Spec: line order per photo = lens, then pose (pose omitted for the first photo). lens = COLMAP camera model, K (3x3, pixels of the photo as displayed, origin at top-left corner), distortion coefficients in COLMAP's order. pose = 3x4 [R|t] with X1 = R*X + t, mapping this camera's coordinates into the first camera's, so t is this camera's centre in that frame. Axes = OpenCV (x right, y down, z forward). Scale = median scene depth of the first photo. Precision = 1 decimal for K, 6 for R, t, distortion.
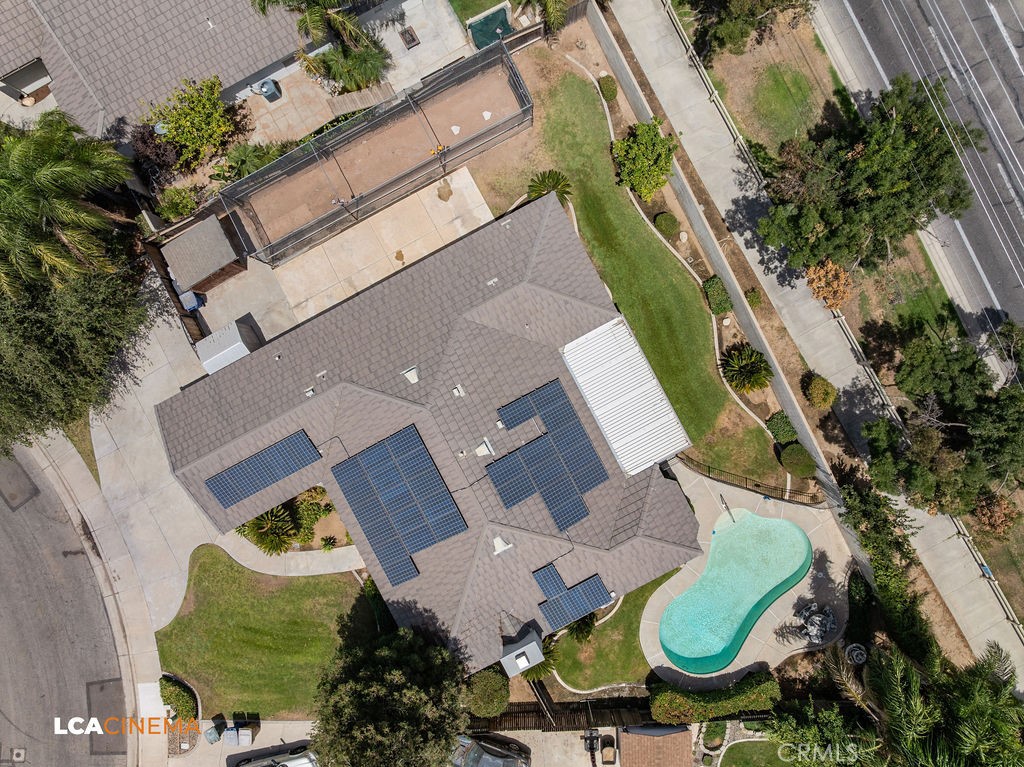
lens RADIAL K [[723.8, 0, 512.0], [0, 723.8, 383.5], [0, 0, 1]] dist [-0.041282, 0.002769]
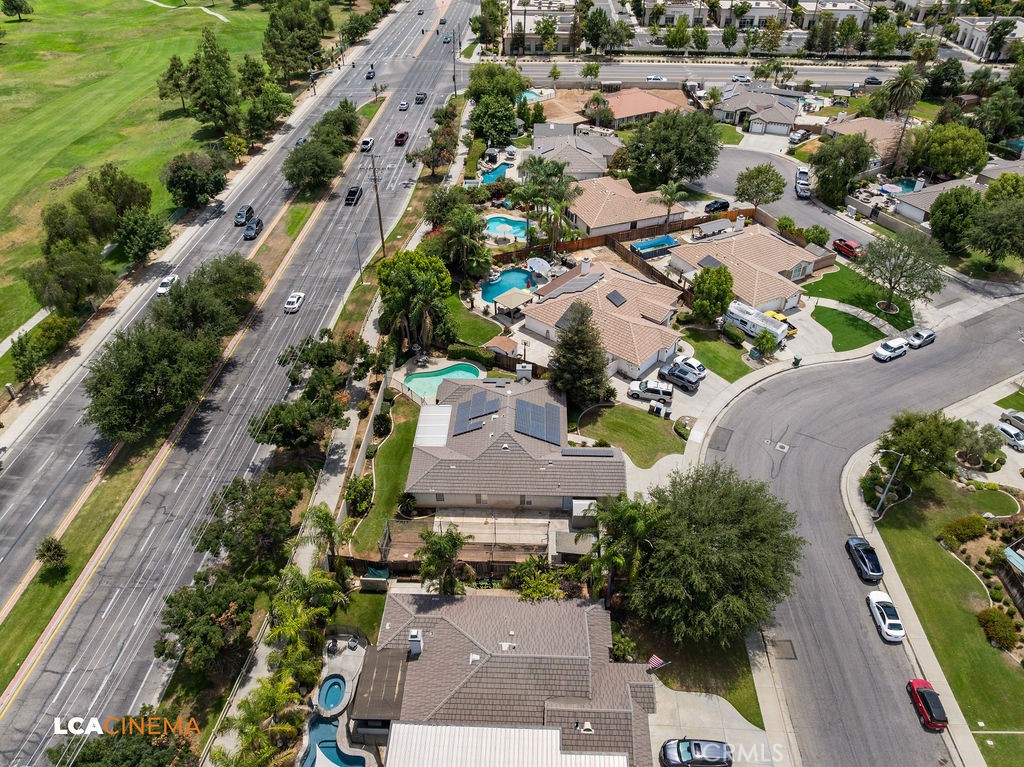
lens RADIAL K [[723.8, 0, 512.0], [0, 723.8, 383.5], [0, 0, 1]] dist [-0.041282, 0.002769]
pose [[-0.865054, -0.285320, 0.412642, -0.922906], [0.500913, -0.536627, 0.679056, -1.276432], [0.027686, 0.794118, 0.607133, -0.474059]]
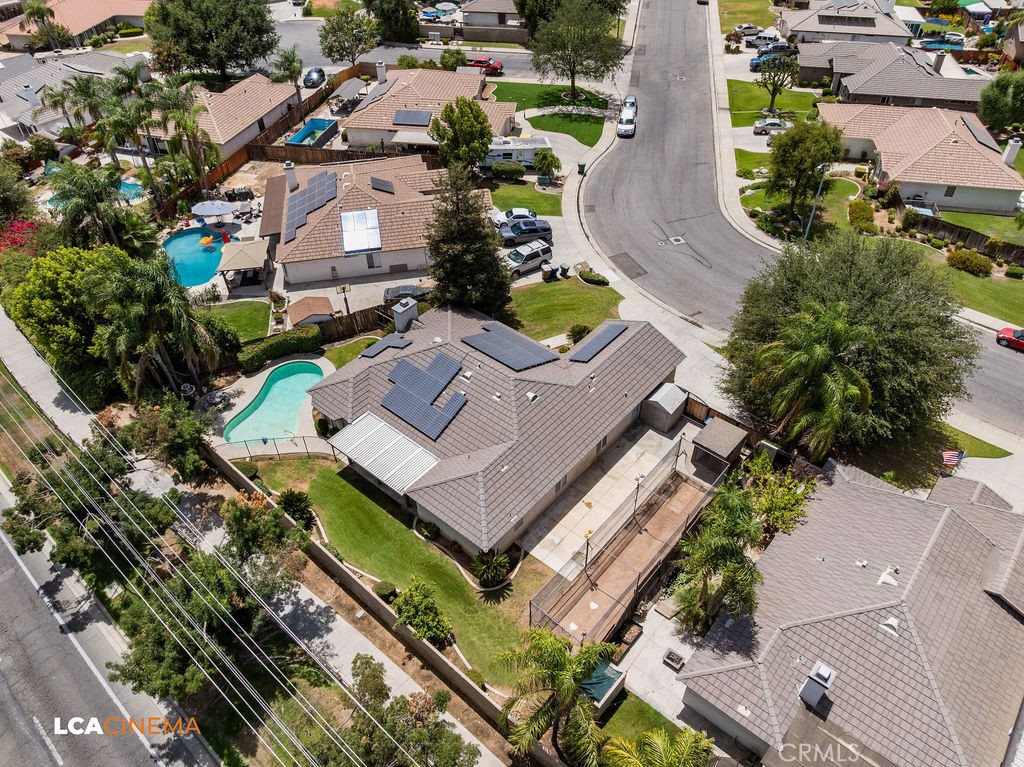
lens RADIAL K [[723.8, 0, 512.0], [0, 723.8, 383.5], [0, 0, 1]] dist [-0.041282, 0.002769]
pose [[-0.928583, 0.274027, -0.250285, 0.223569], [-0.369760, -0.625340, 0.687188, -0.863782], [0.031795, 0.730657, 0.682004, -0.000638]]
